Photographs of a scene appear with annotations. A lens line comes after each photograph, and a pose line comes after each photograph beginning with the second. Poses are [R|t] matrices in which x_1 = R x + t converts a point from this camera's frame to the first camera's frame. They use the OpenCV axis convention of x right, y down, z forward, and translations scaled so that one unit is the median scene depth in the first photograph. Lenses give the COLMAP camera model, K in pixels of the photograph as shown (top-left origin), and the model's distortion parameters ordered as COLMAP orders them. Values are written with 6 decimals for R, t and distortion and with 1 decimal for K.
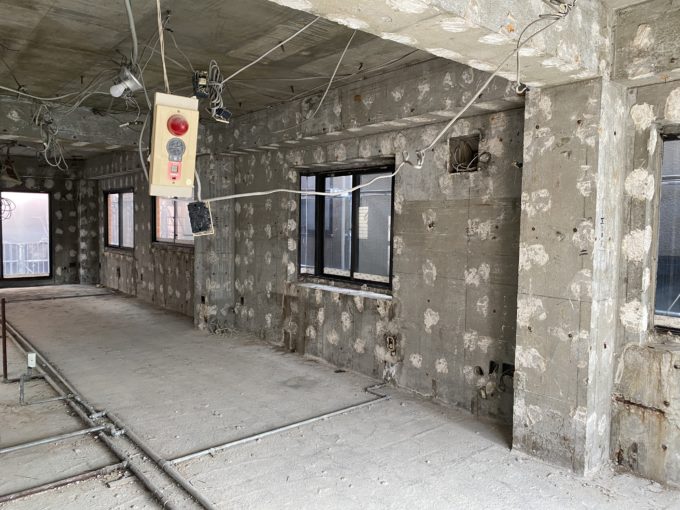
lens RADIAL K [[520.0, 0, 337.5], [0, 520.0, 251.6], [0, 0, 1]] dist [0.002230, -0.041118]
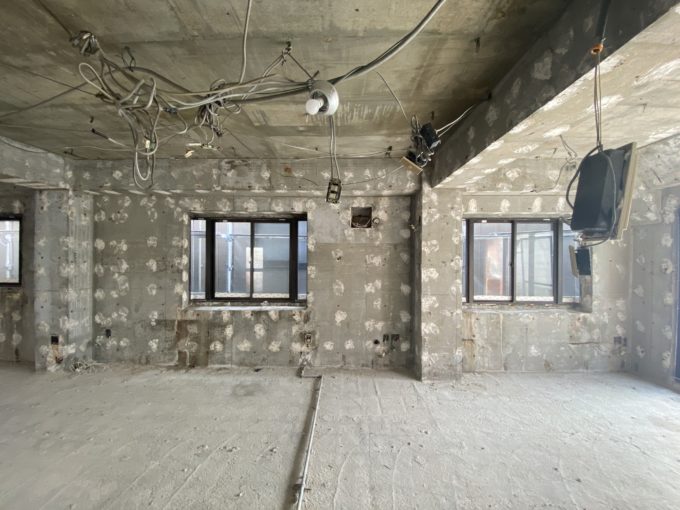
lens RADIAL K [[275.8, 0, 344.3], [0, 275.8, 253.6], [0, 0, 1]] dist [-0.002135, -0.004448]
pose [[0.653374, -0.005608, 0.757015, -0.412042], [0.047932, 0.998273, -0.033974, -0.033189], [-0.755517, 0.058482, 0.652514, 0.388555]]
